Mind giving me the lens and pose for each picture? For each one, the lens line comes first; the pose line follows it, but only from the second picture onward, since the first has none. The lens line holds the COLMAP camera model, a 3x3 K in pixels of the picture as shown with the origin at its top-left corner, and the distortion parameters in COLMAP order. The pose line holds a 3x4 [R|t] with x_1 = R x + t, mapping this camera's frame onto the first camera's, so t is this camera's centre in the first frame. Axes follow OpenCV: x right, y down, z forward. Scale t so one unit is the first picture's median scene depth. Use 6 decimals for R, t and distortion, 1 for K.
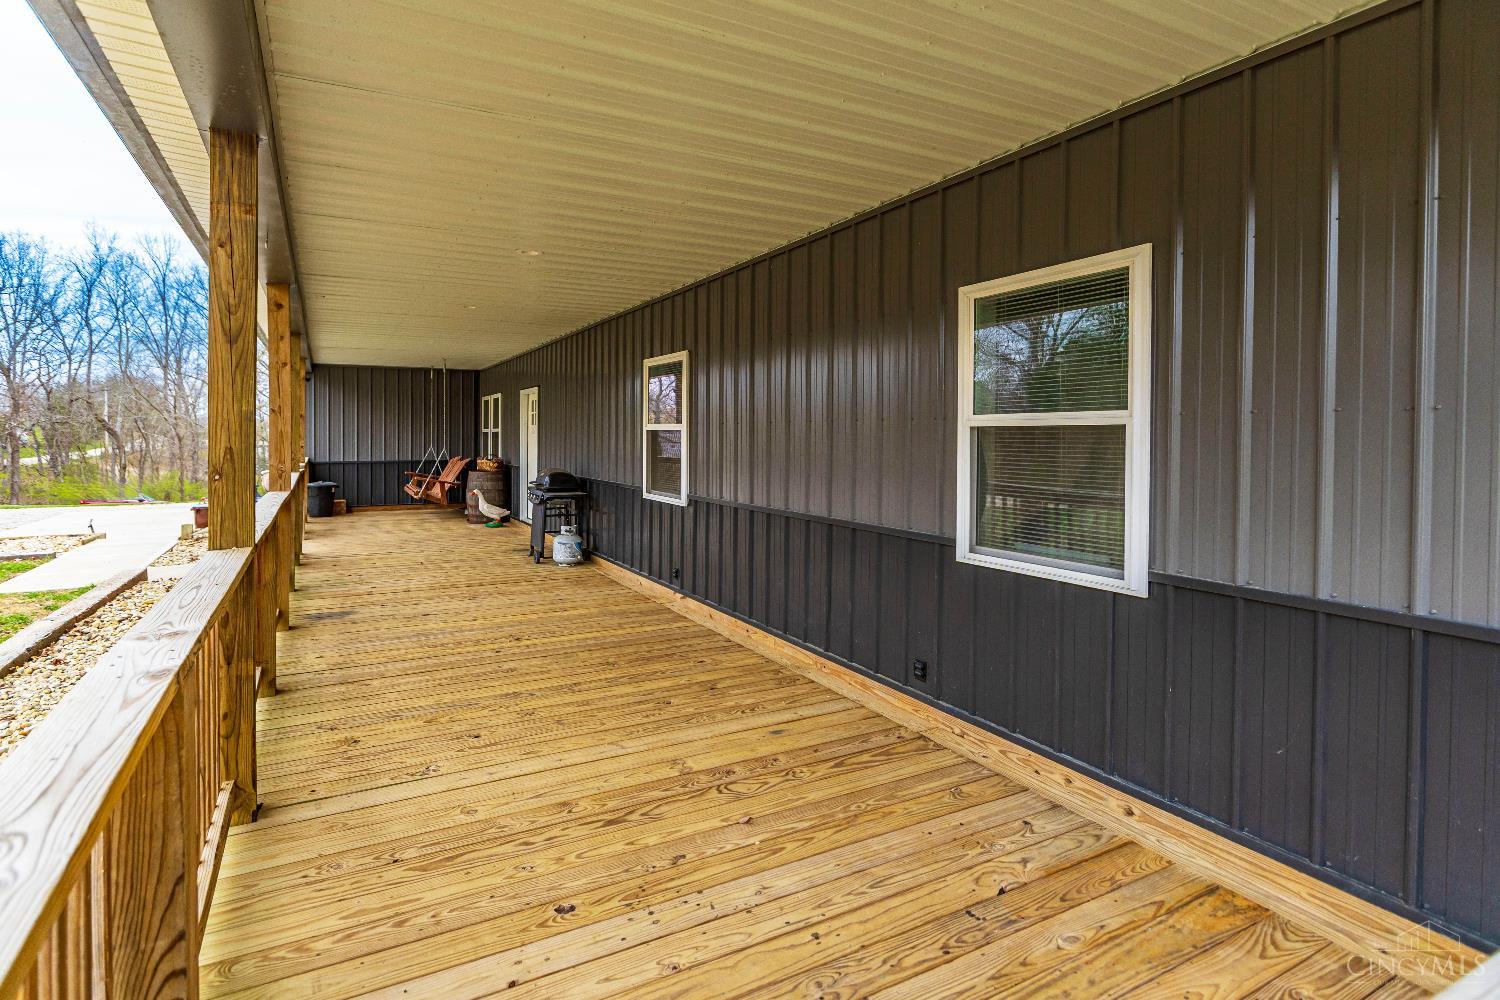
lens RADIAL K [[737.1, 0, 692.7], [0, 737.1, 448.0], [0, 0, 1]] dist [-0.000845, 0.000062]
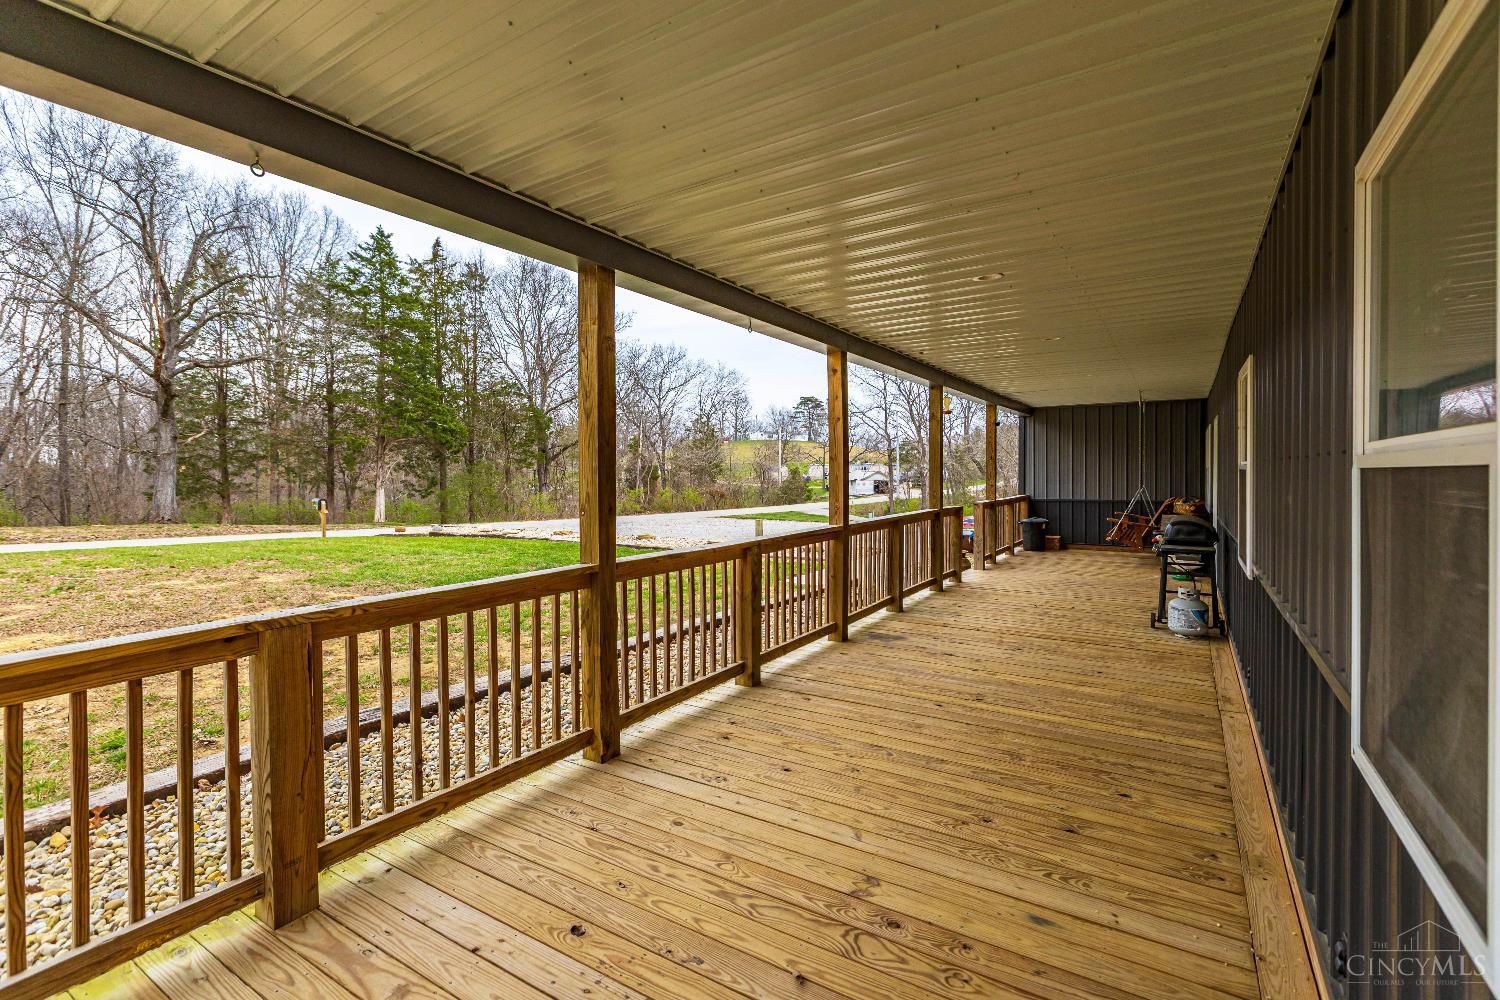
lens RADIAL K [[699.6, 0, 747.2], [0, 699.6, 488.6], [0, 0, 1]] dist [0.000025, 0.000090]
pose [[0.521146, 0.011931, -0.853384, 0.507935], [-0.006248, 0.999929, 0.010164, -0.016199], [0.853445, 0.000035, 0.521183, 0.426763]]
